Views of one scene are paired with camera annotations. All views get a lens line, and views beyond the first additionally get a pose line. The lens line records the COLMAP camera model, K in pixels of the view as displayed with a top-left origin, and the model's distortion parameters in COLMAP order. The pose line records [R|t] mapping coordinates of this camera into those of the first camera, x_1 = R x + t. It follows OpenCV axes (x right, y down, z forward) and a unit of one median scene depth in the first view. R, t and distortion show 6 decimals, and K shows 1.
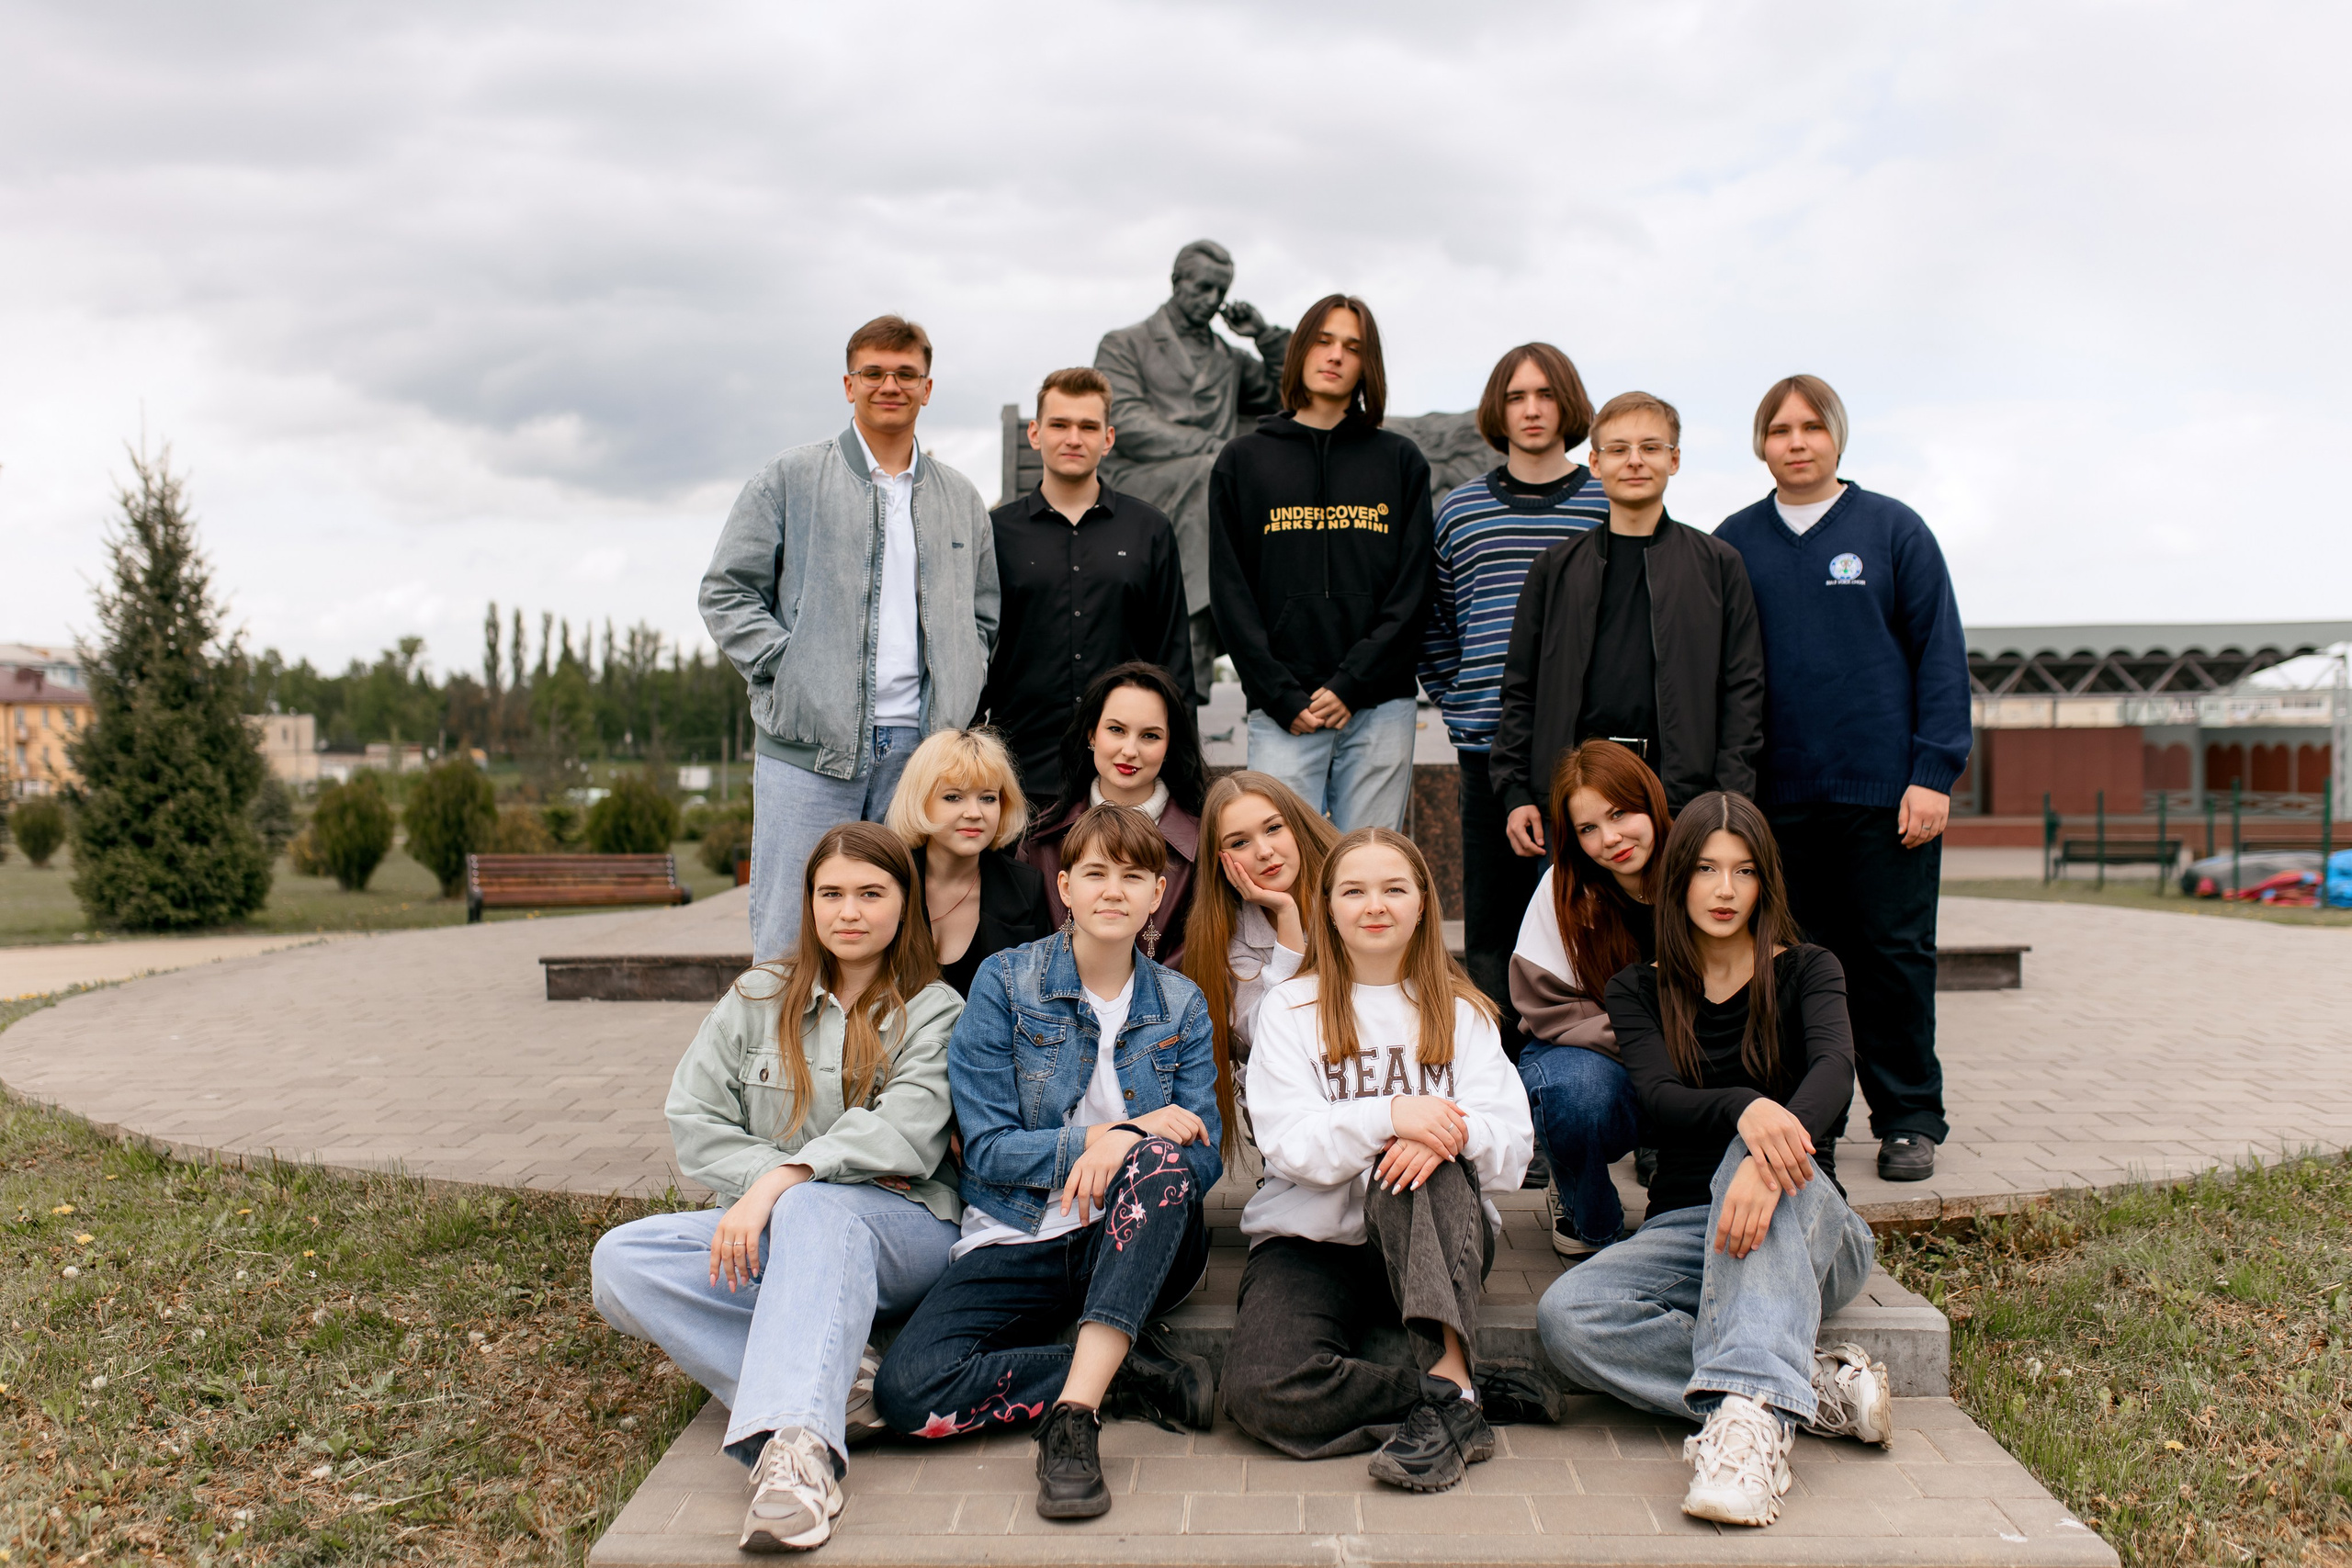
lens RADIAL K [[2307.7, 0, 1176.0], [0, 2307.7, 784.0], [0, 0, 1]] dist [0.003457, -0.018252]
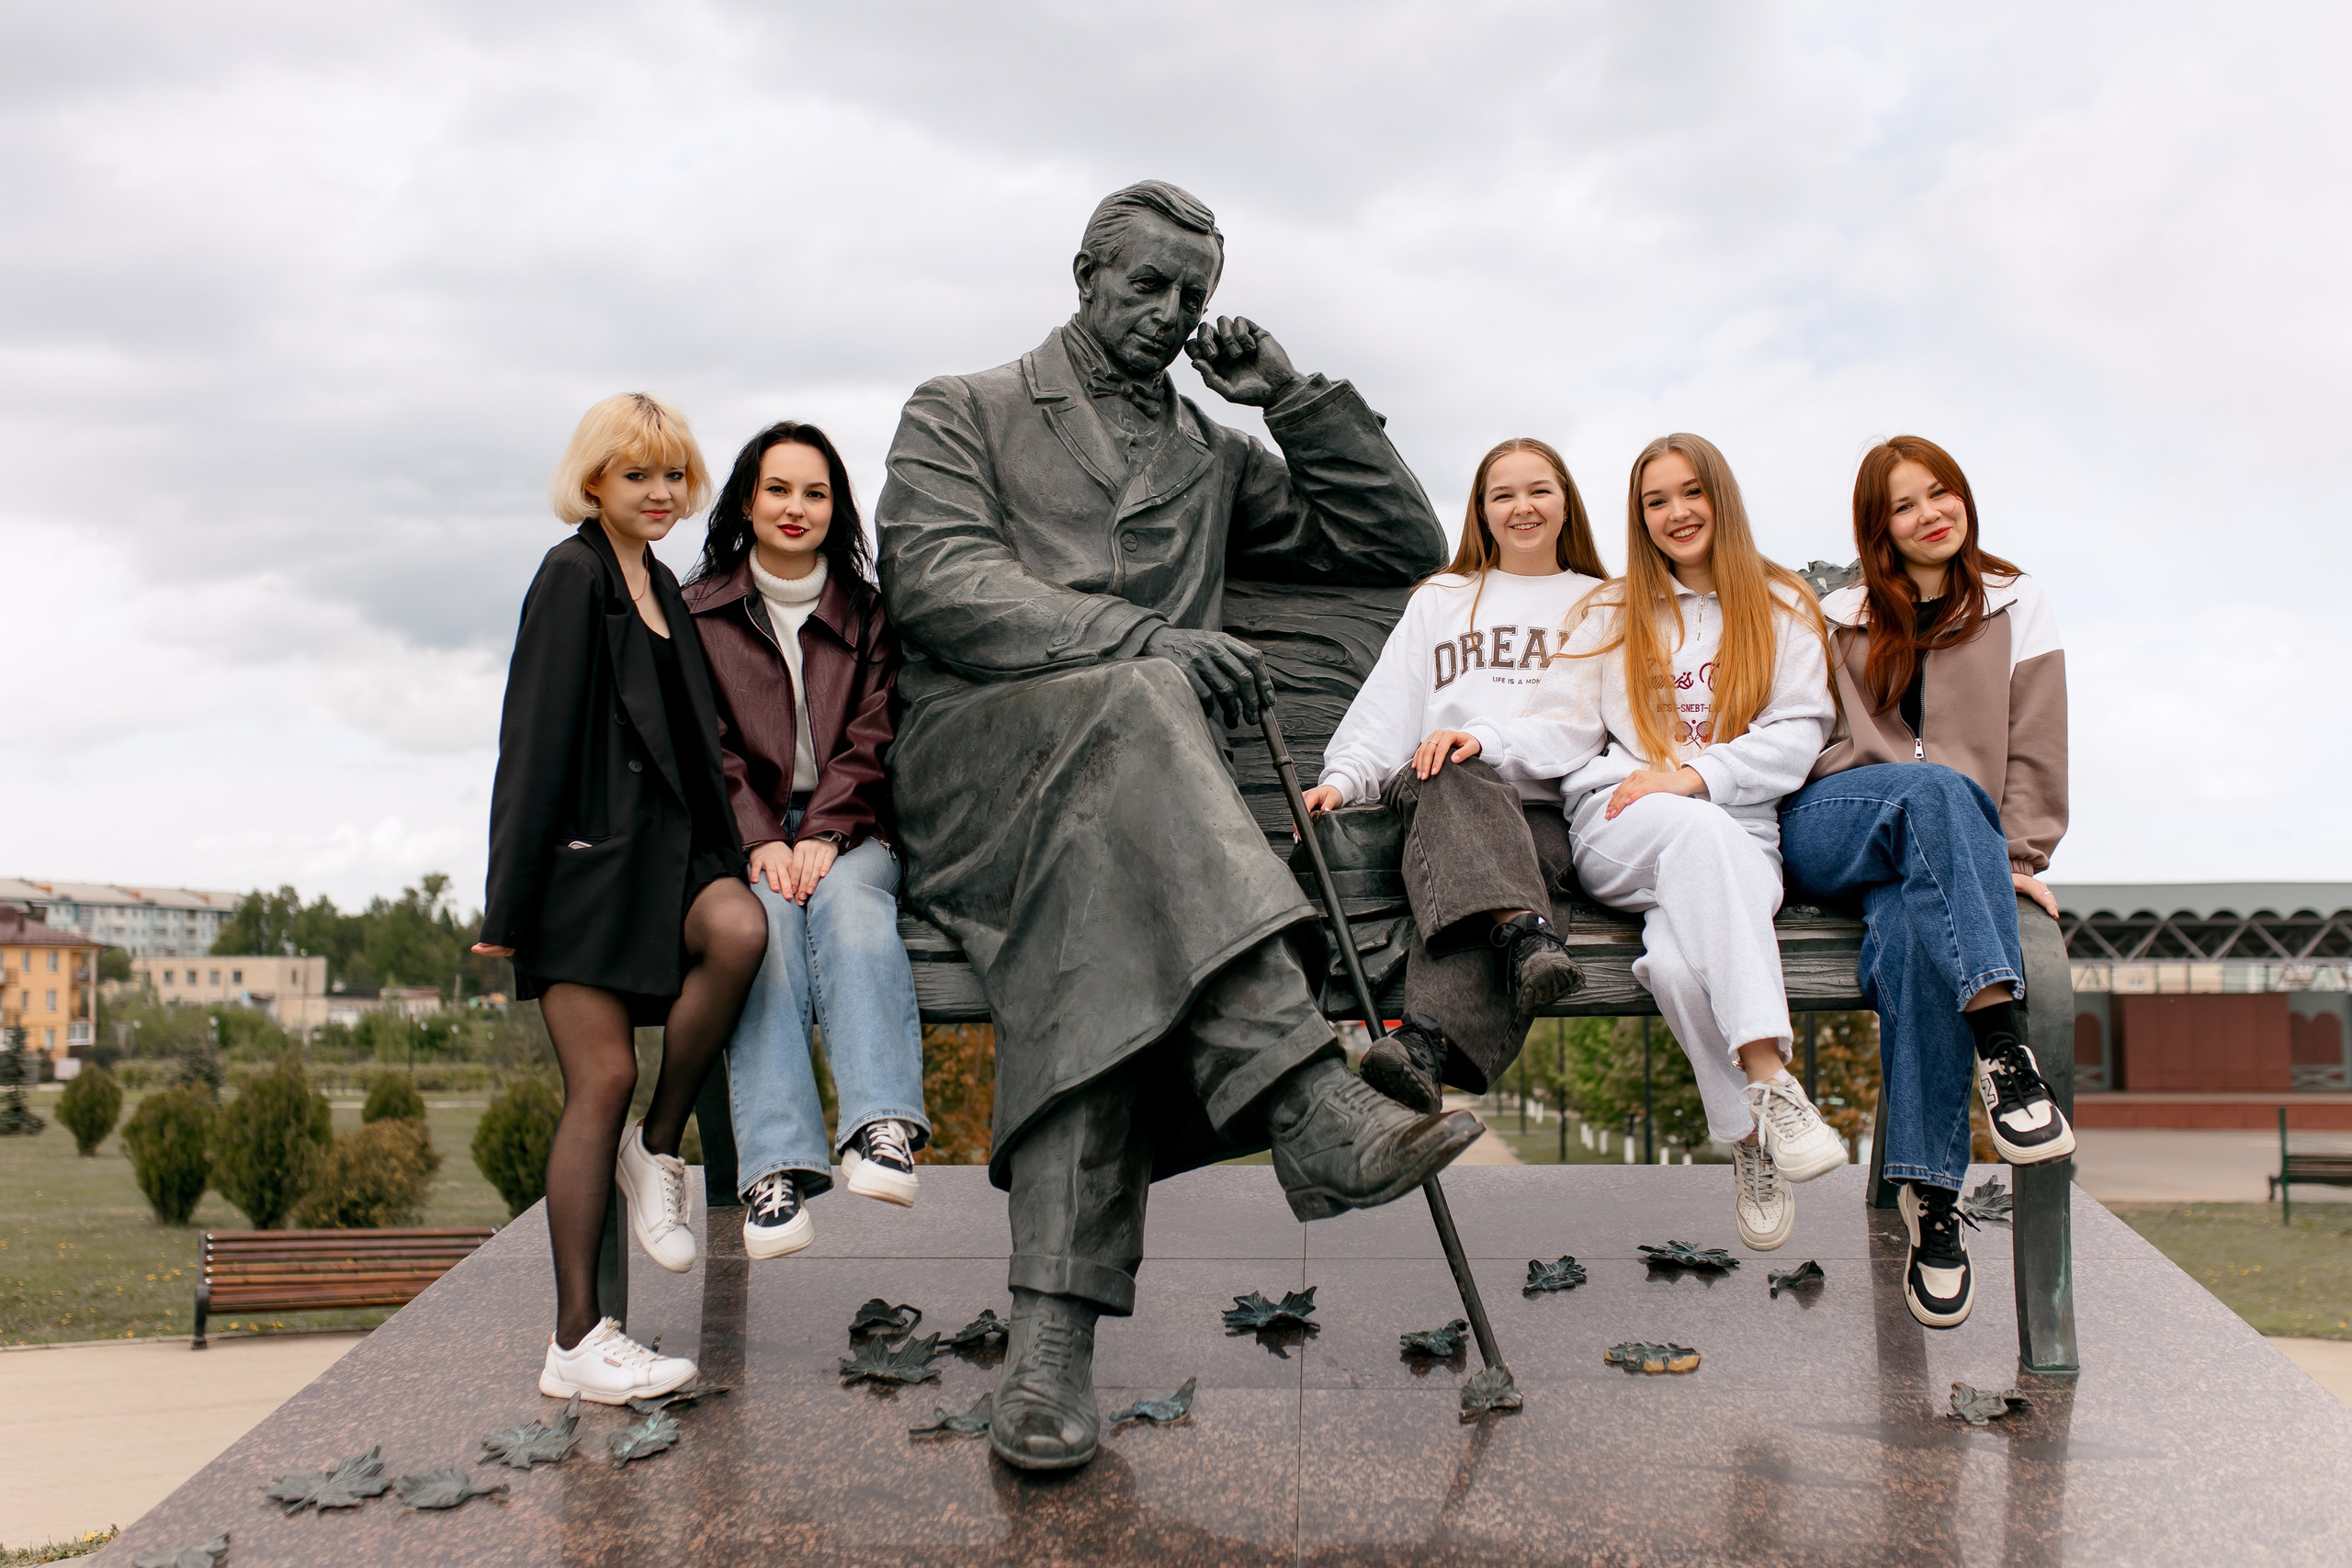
lens RADIAL K [[2321.6, 0, 1176.0], [0, 2321.6, 784.0], [0, 0, 1]] dist [-0.007731, 0.013442]
pose [[0.999581, 0.008374, -0.027721, 0.063081], [-0.011165, 0.994709, -0.102122, -0.162425], [0.026719, 0.102389, 0.994386, 1.209942]]
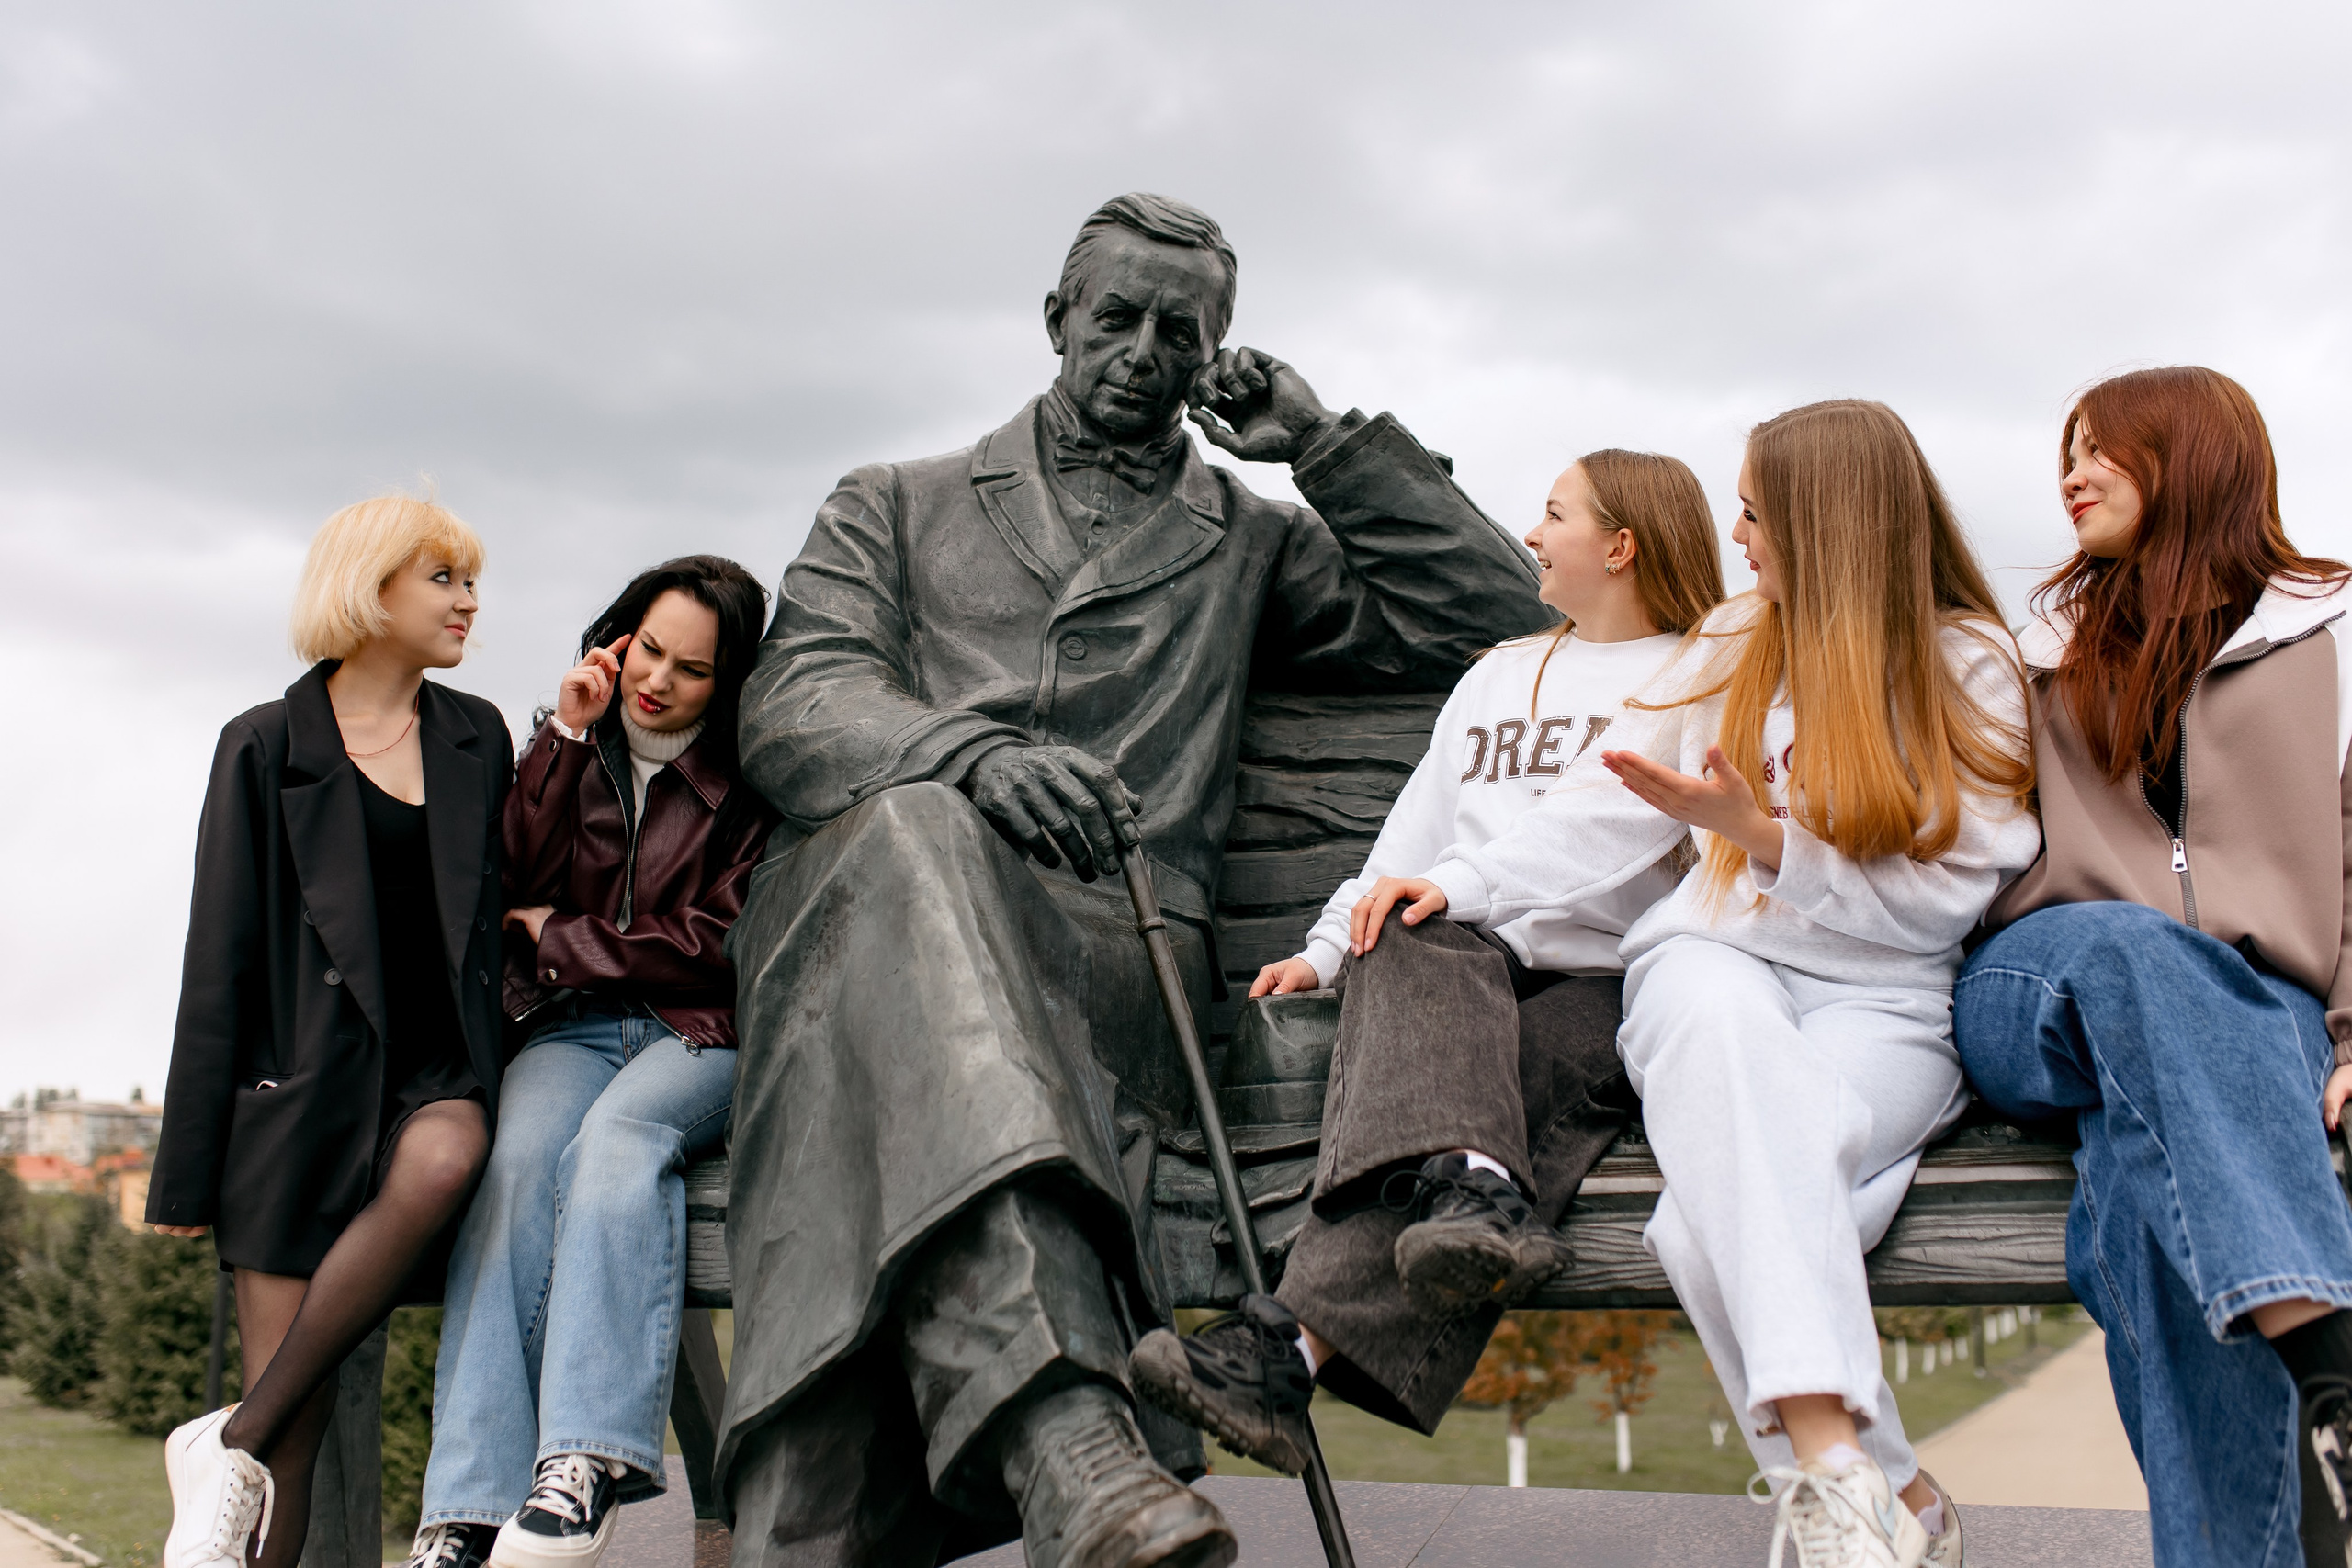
lens RADIAL K [[2184.5, 0, 1176.0], [0, 2184.5, 784.0], [0, 0, 1]] dist [0.007384, 0.014500]
pose [[0.938345, -0.059745, -0.340498, 0.259714], [-0.008647, 0.980588, -0.195888, -0.183491], [0.345592, 0.186755, 0.919614, 1.522448]]
